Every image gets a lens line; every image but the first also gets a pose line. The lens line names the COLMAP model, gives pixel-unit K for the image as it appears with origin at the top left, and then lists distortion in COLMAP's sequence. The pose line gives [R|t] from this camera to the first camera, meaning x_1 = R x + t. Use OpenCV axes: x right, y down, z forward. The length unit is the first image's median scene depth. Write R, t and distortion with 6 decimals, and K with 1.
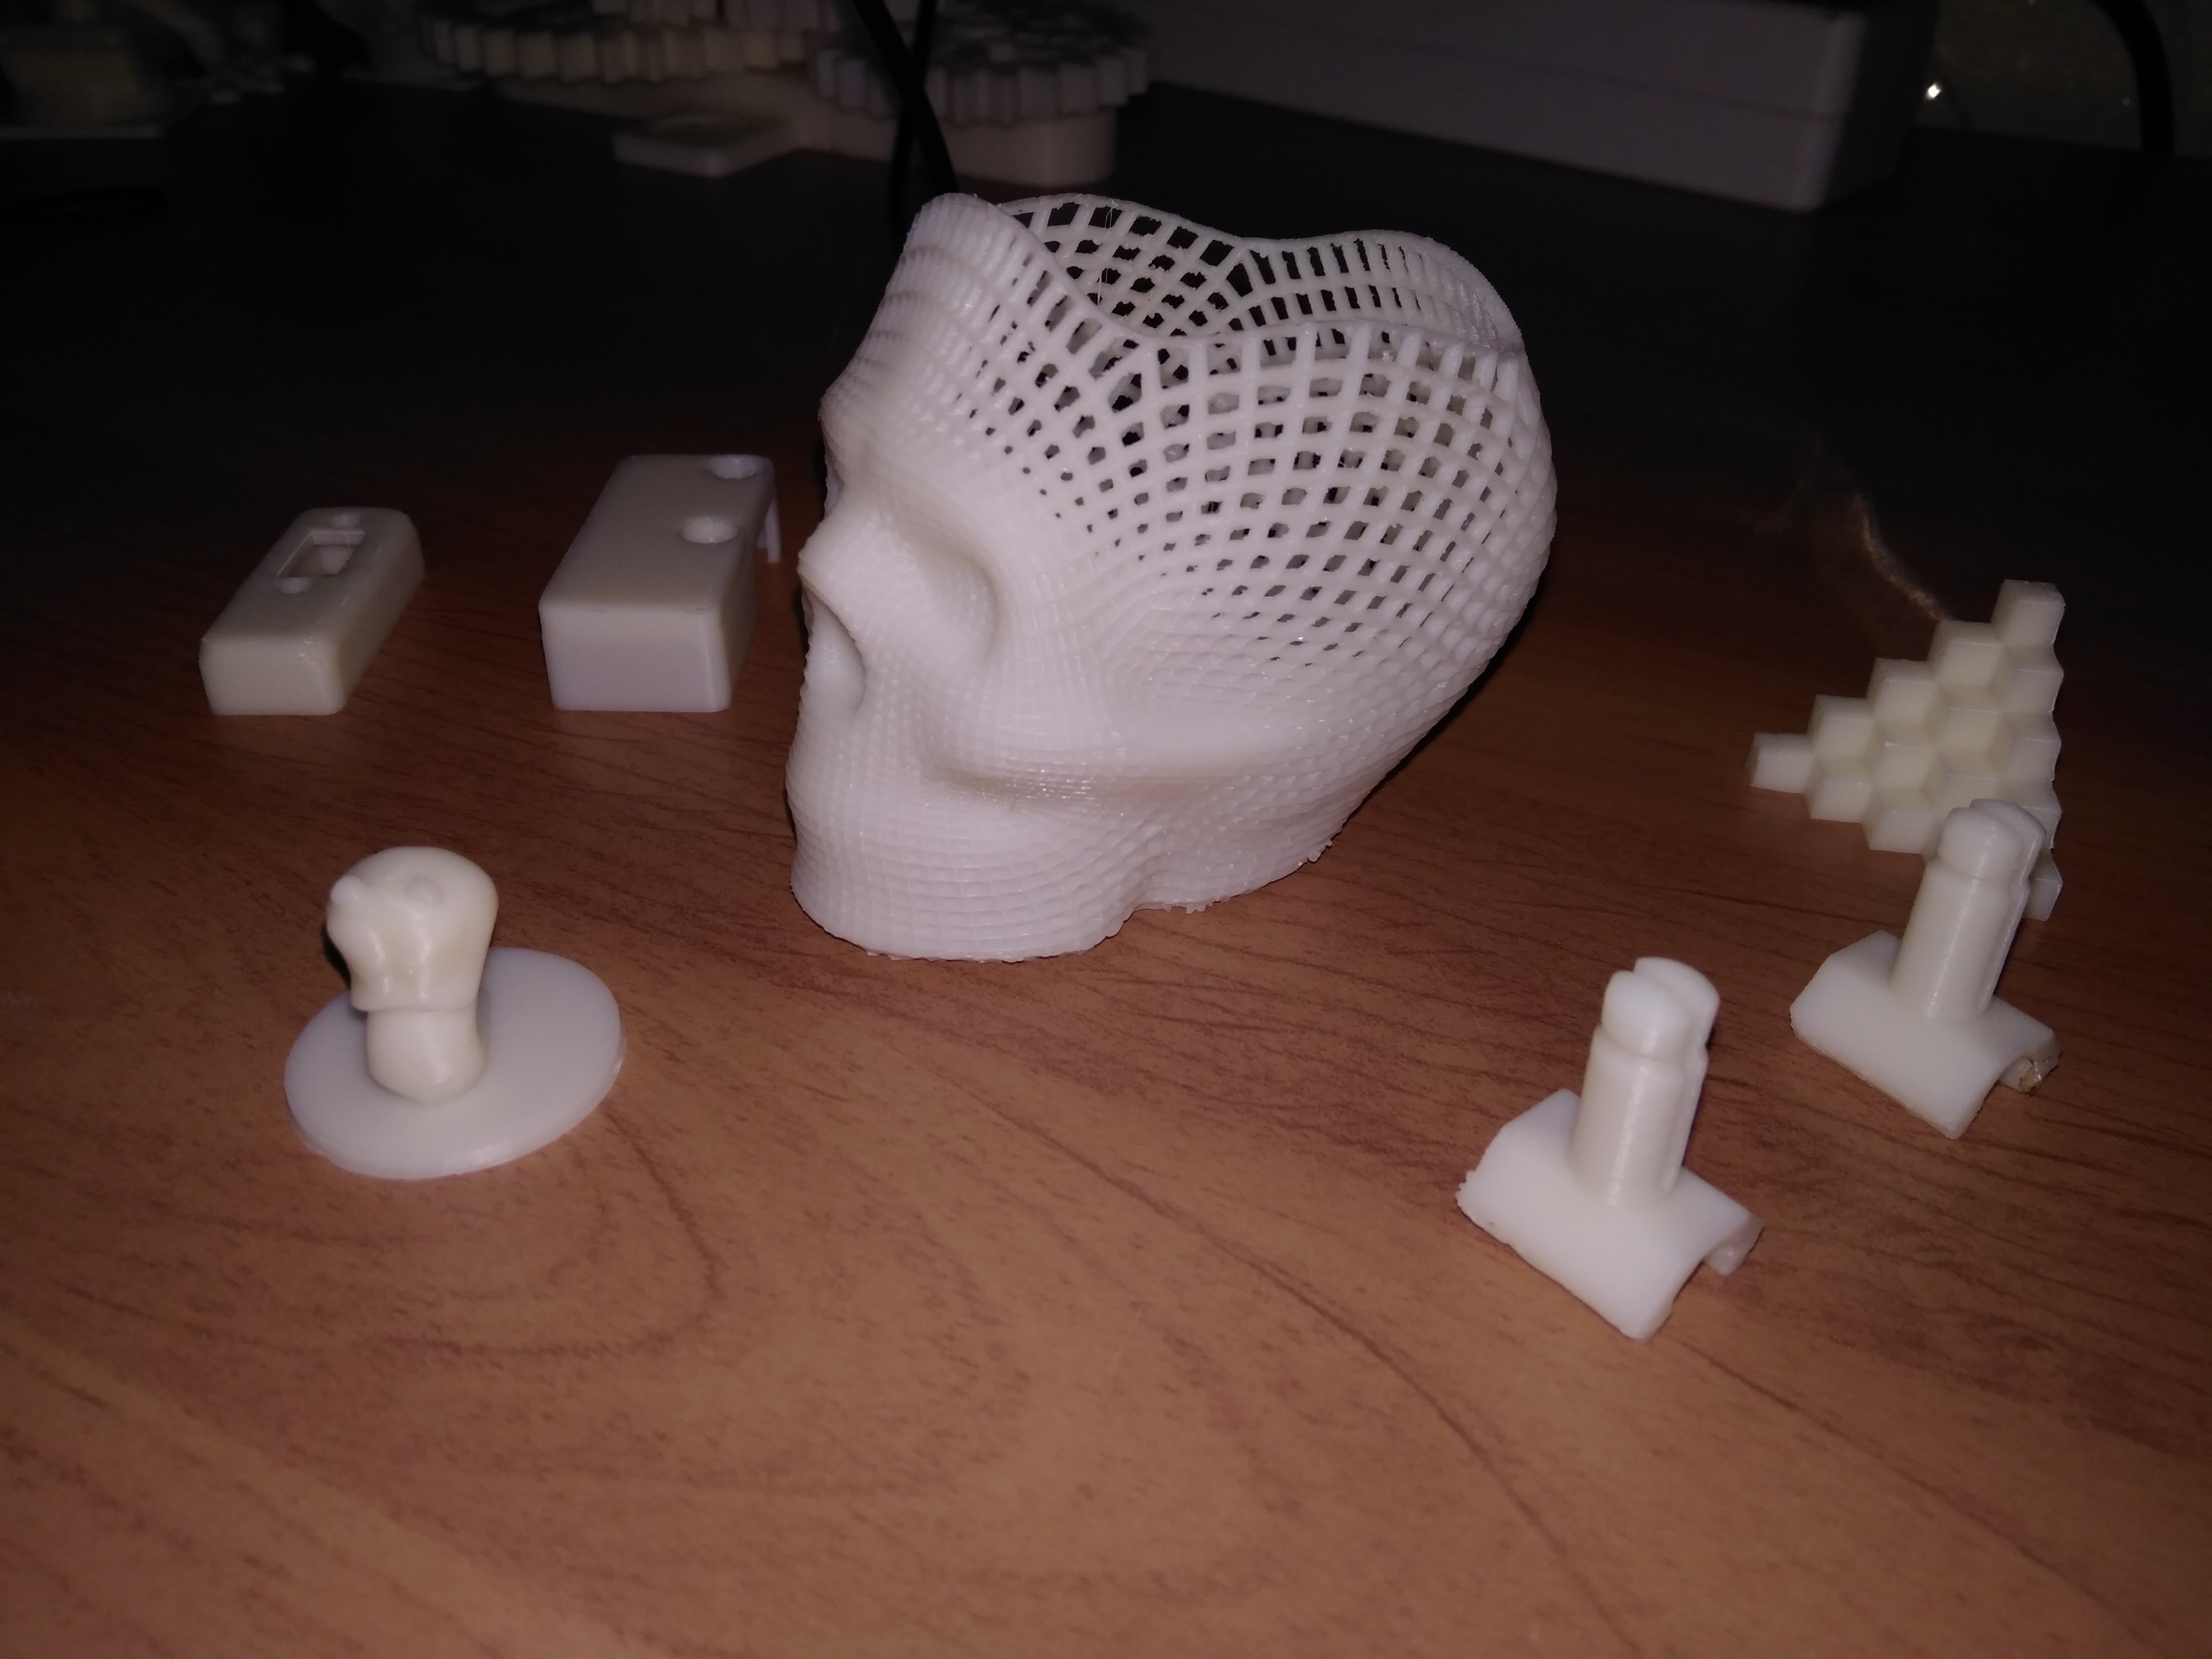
lens RADIAL K [[1769.2, 0, 1109.2], [0, 1769.2, 822.0], [0, 0, 1]] dist [0.102545, -0.201191]
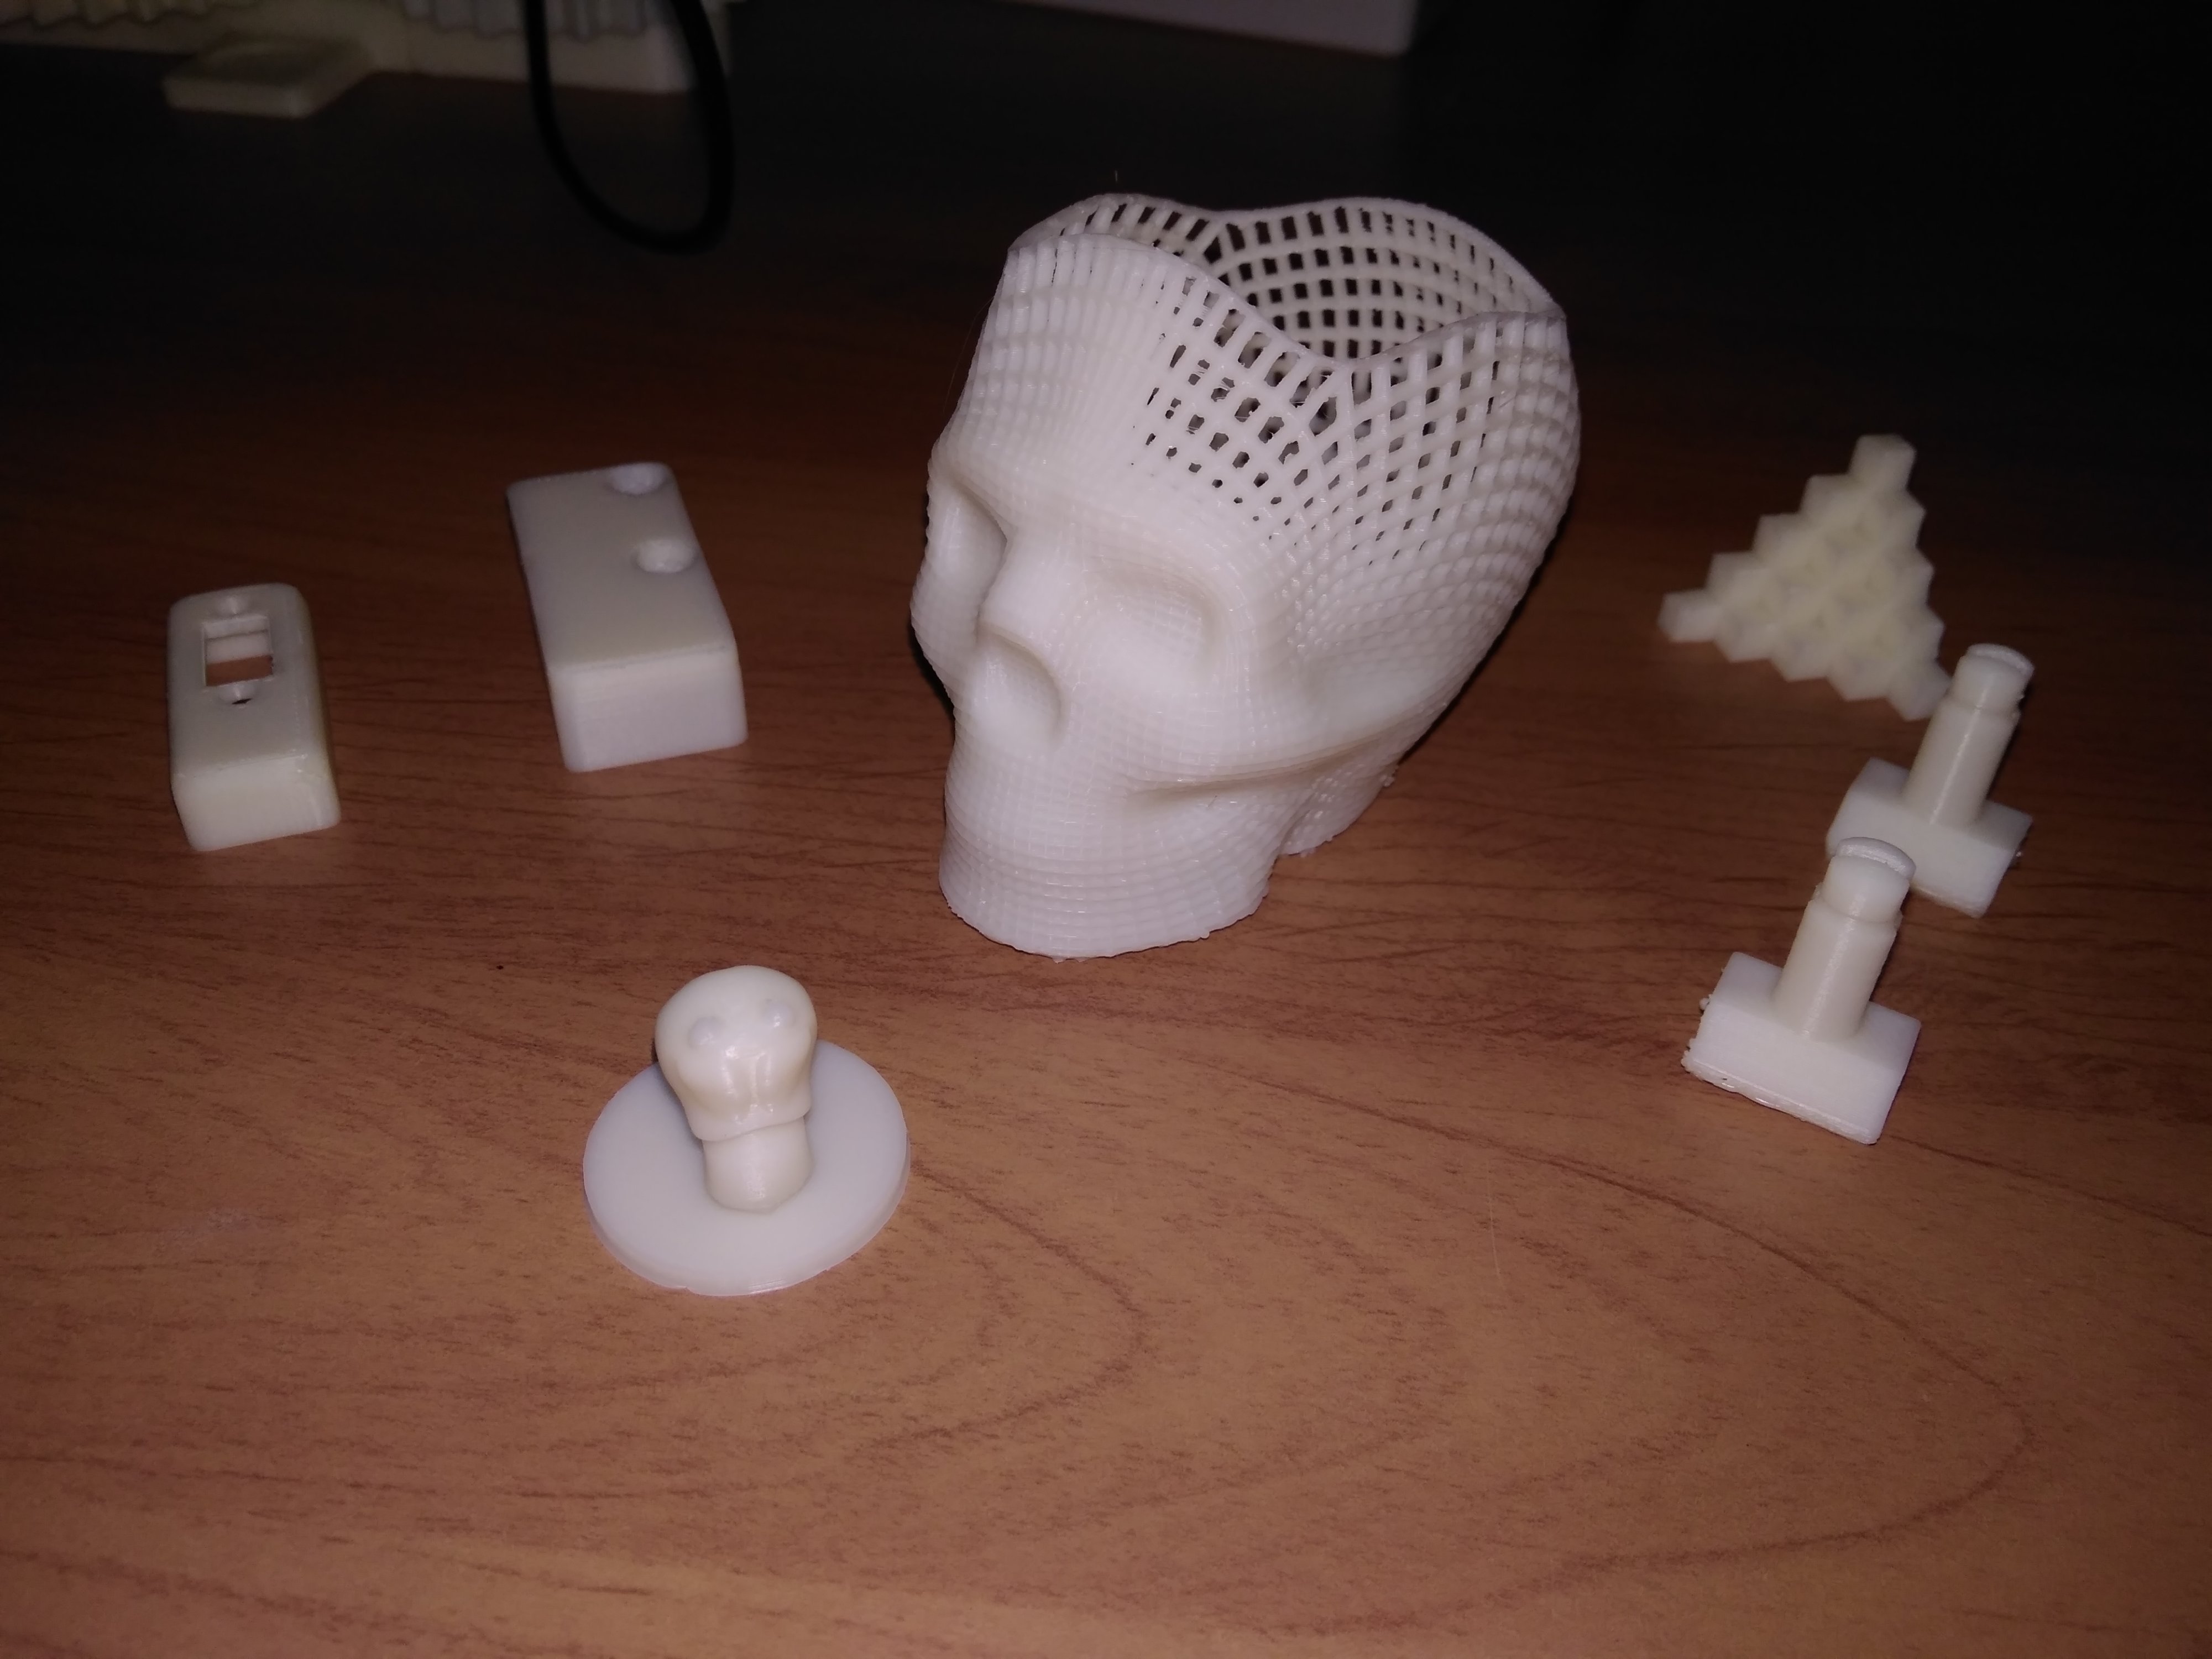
lens RADIAL K [[1769.2, 0, 1109.2], [0, 1769.2, 822.0], [0, 0, 1]] dist [0.102545, -0.201191]
pose [[0.940492, -0.201124, 0.273906, -0.412685], [0.173106, 0.977175, 0.123136, -0.142045], [-0.292420, -0.068394, 0.953841, -0.002379]]
